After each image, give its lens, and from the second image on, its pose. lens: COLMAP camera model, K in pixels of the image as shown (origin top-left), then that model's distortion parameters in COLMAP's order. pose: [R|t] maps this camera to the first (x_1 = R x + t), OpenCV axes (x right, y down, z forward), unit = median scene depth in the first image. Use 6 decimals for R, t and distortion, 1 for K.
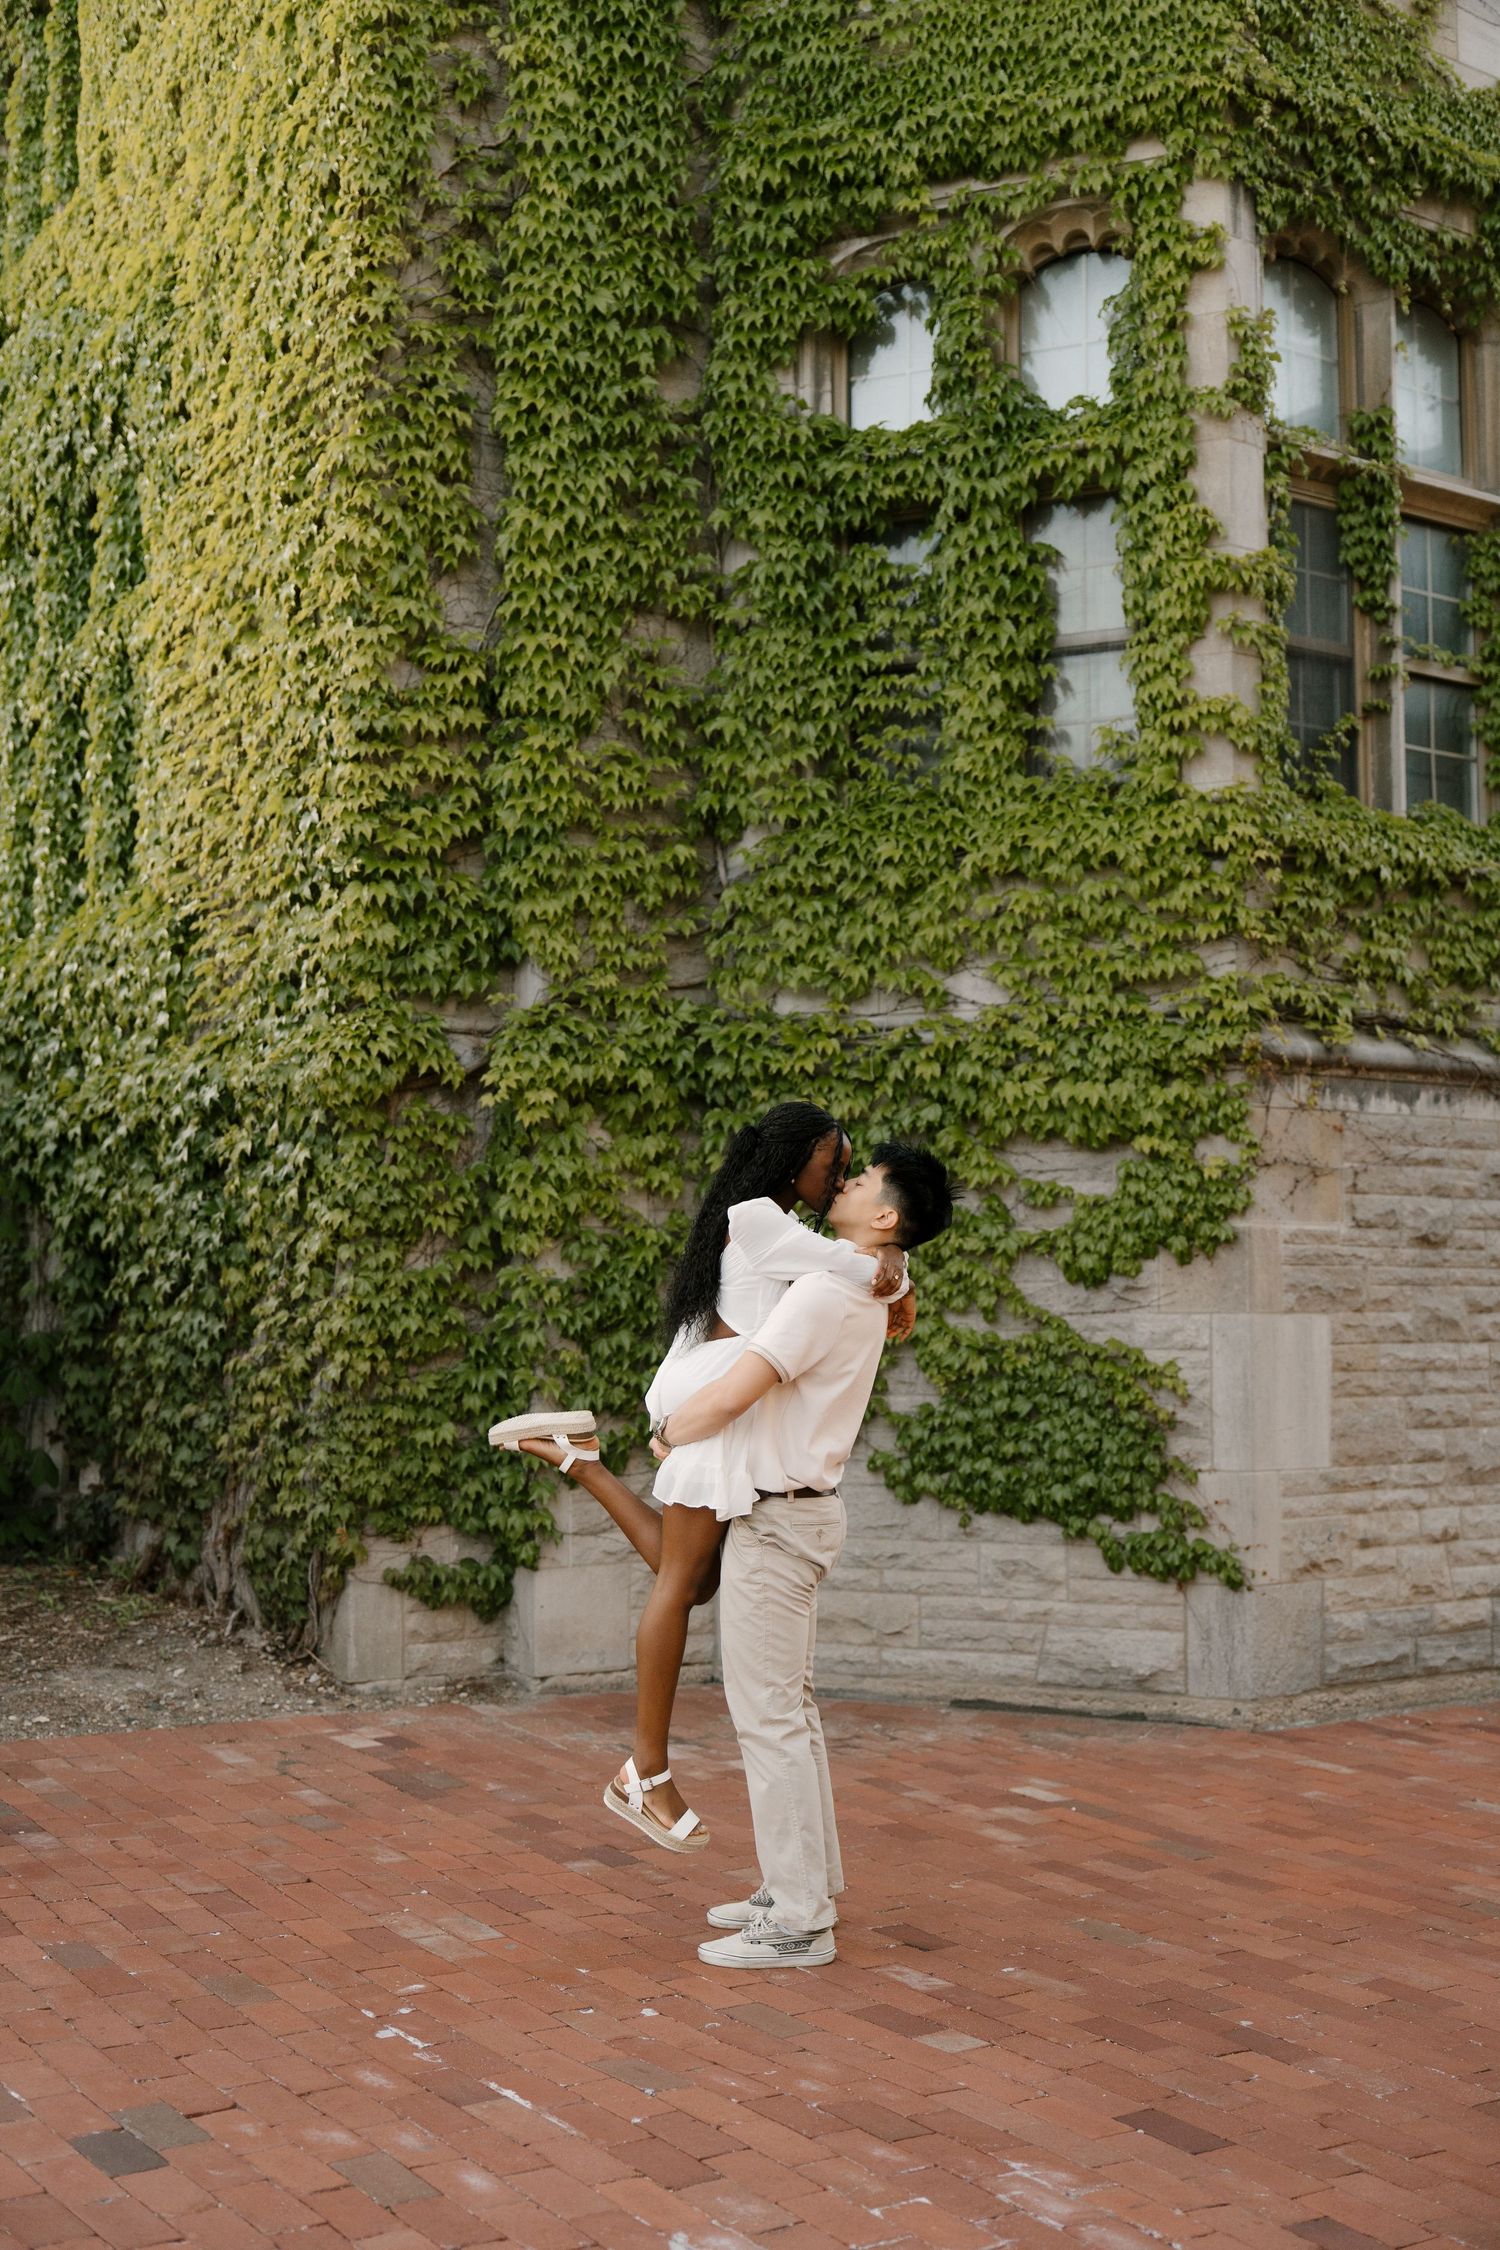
lens RADIAL K [[2341.0, 0, 748.7], [0, 2341.0, 1121.2], [0, 0, 1]] dist [0.003898, 0.000000]
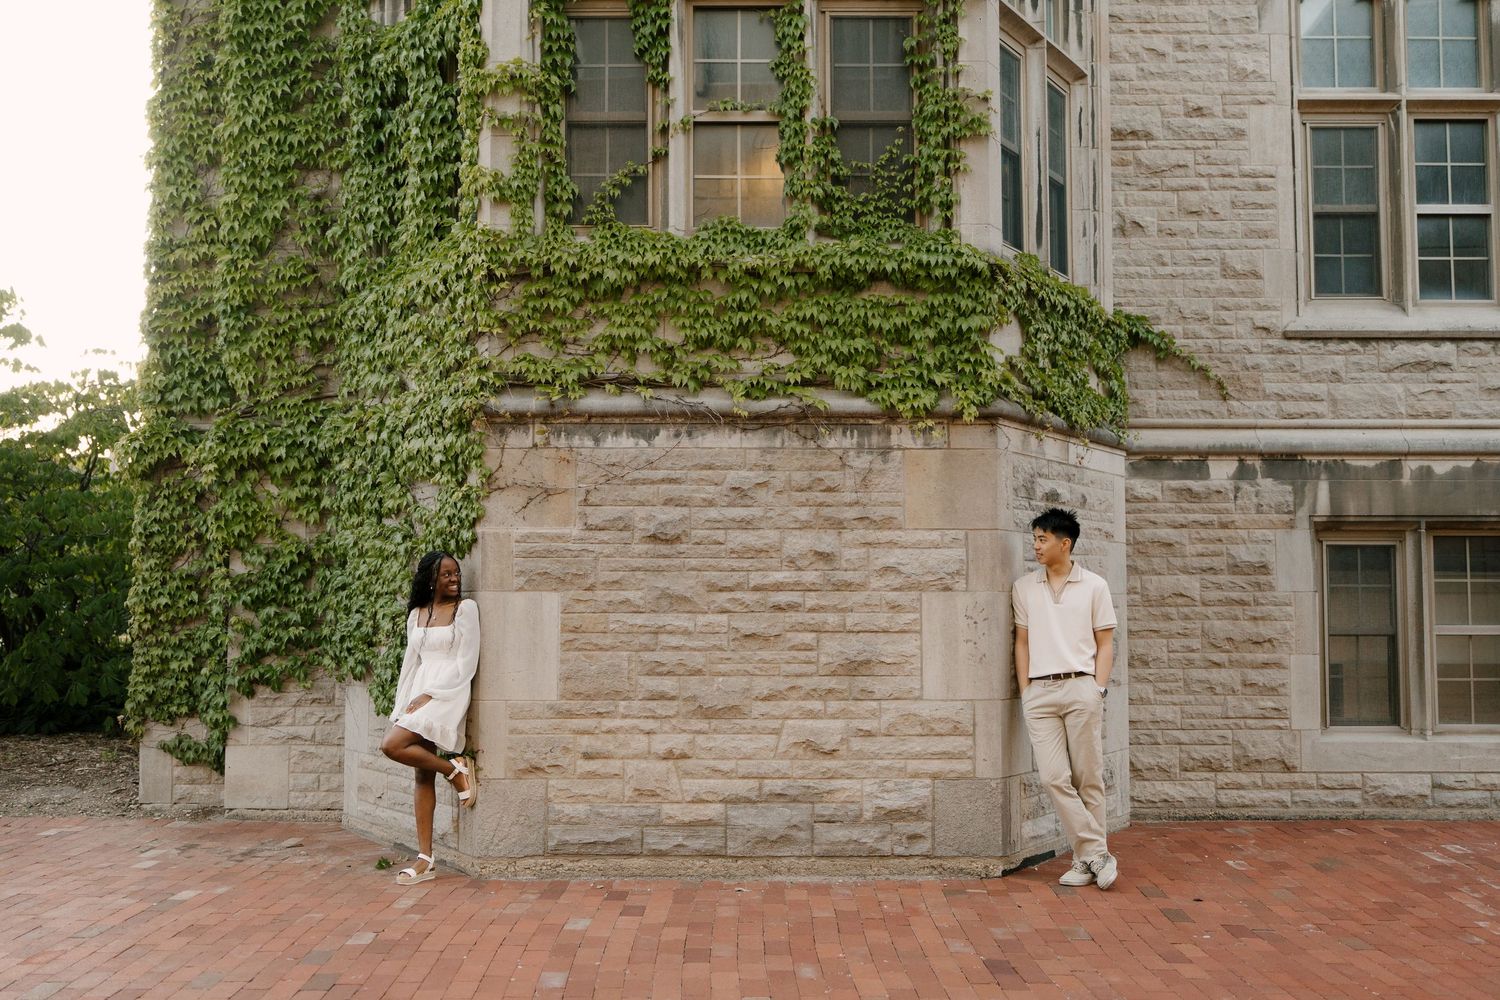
lens RADIAL K [[1451.5, 0, 744.3], [0, 1451.5, 511.0], [0, 0, 1]] dist [0.004505, 0.000000]
pose [[0.839953, -0.036543, -0.541427, 0.796674], [0.042110, 0.999111, -0.002107, 0.039127], [0.541023, -0.021029, 0.840745, 0.317448]]
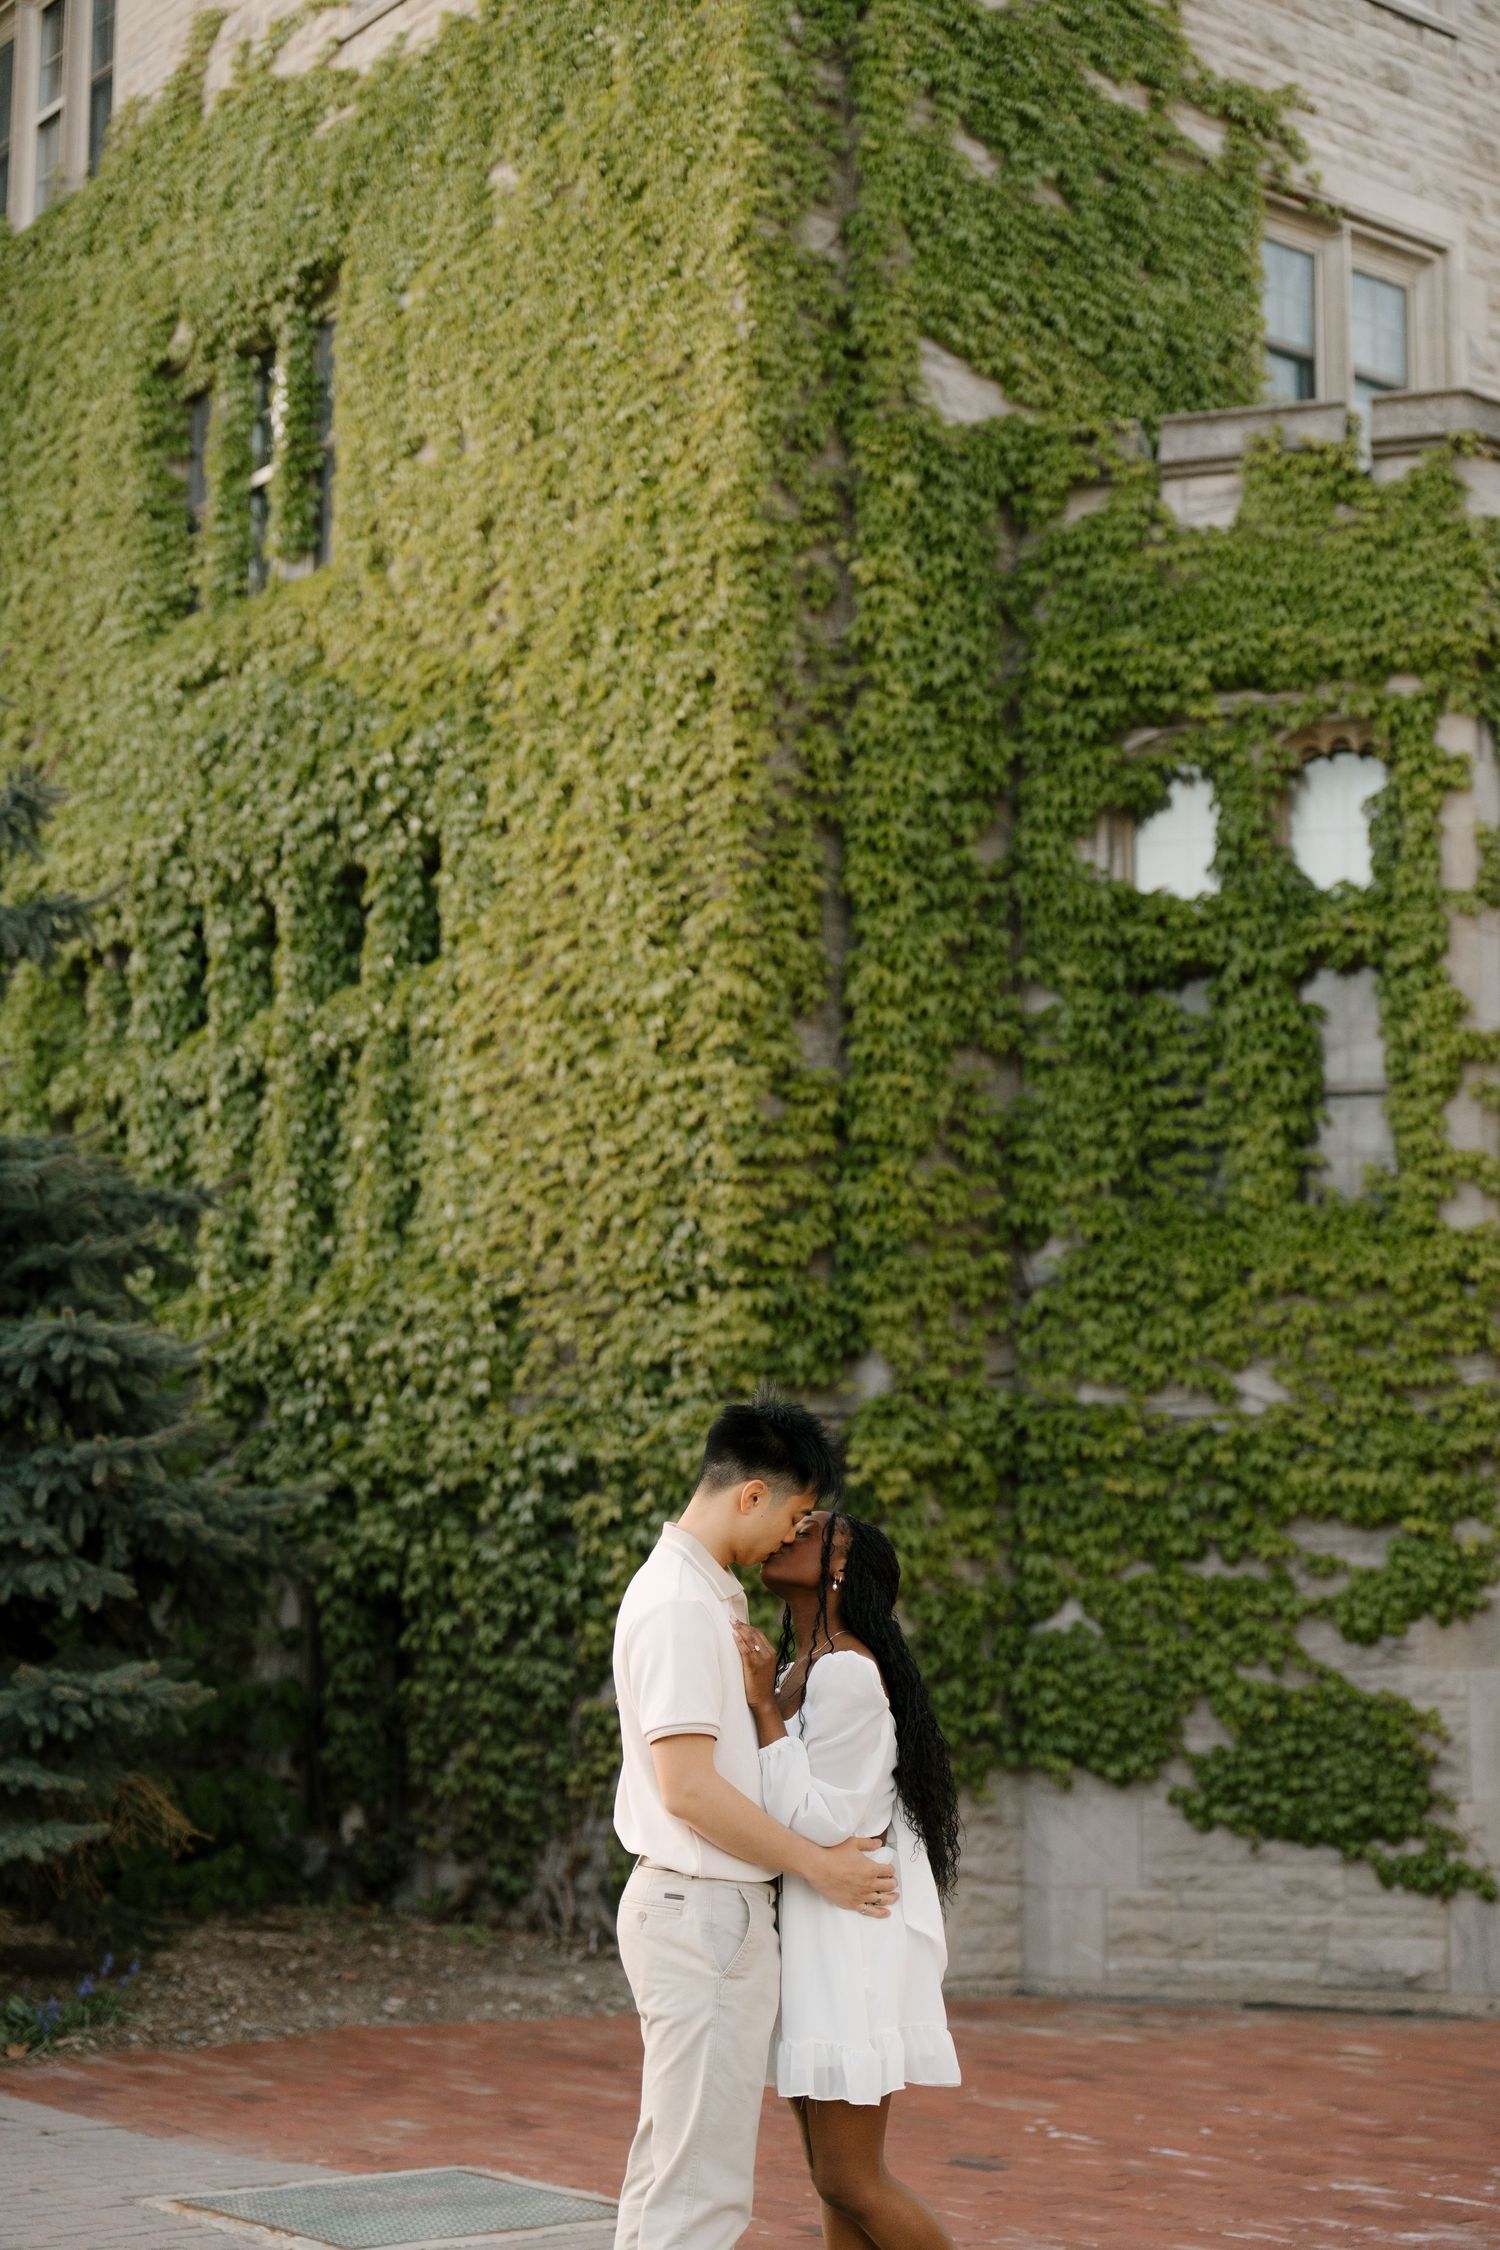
lens RADIAL K [[3502.8, 0, 747.1], [0, 3502.8, 1126.3], [0, 0, 1]] dist [0.011145, 0.000000]
pose [[0.996165, 0.020145, 0.085139, -0.311061], [-0.014098, 0.997374, -0.071035, -0.058602], [-0.086347, 0.069562, 0.993834, -0.727736]]
